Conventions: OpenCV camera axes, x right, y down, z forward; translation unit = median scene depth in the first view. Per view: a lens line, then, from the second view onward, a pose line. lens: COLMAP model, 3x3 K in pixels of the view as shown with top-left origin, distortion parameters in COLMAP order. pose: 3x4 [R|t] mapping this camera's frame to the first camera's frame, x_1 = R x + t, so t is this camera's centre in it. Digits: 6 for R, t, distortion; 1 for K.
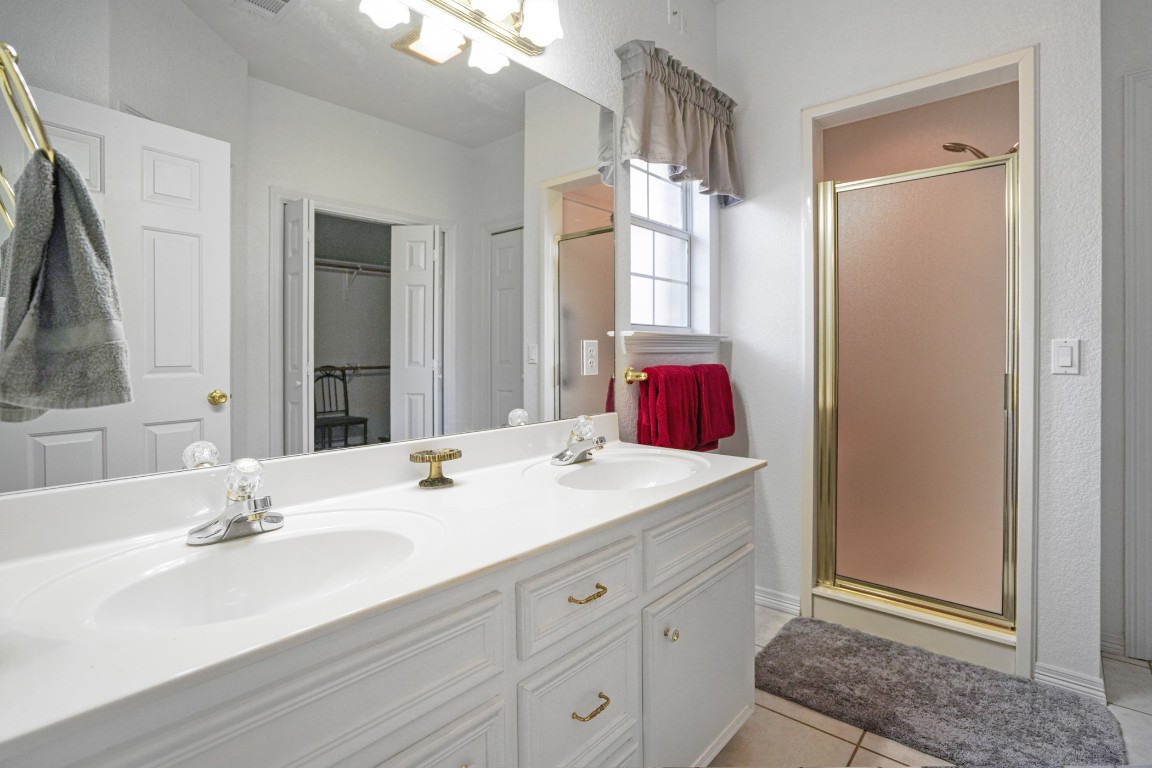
lens RADIAL K [[556.5, 0, 576.0], [0, 556.5, 384.0], [0, 0, 1]] dist [-0.047824, 0.007209]
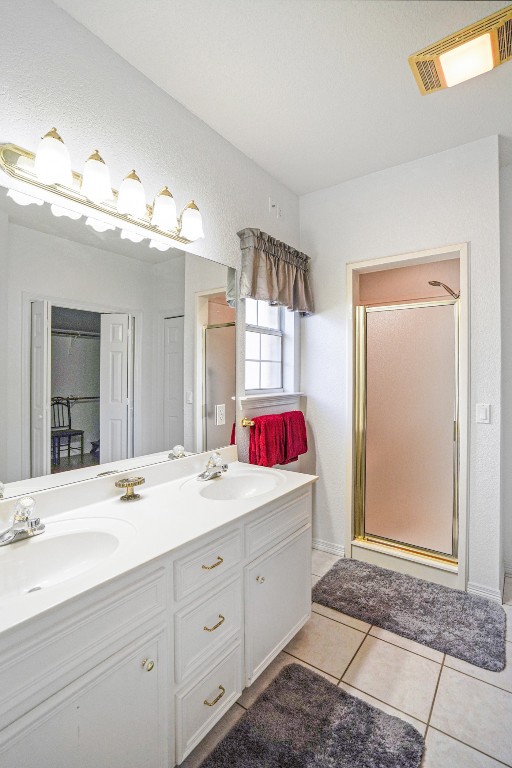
lens RADIAL K [[371.0, 0, 256.0], [0, 371.0, 384.0], [0, 0, 1]] dist [-0.041934, 0.000646]
pose [[0.996279, 0.003022, 0.086138, 0.032896], [-0.002061, 0.999935, -0.011243, -0.122046], [-0.086166, 0.011024, 0.996220, -0.150299]]
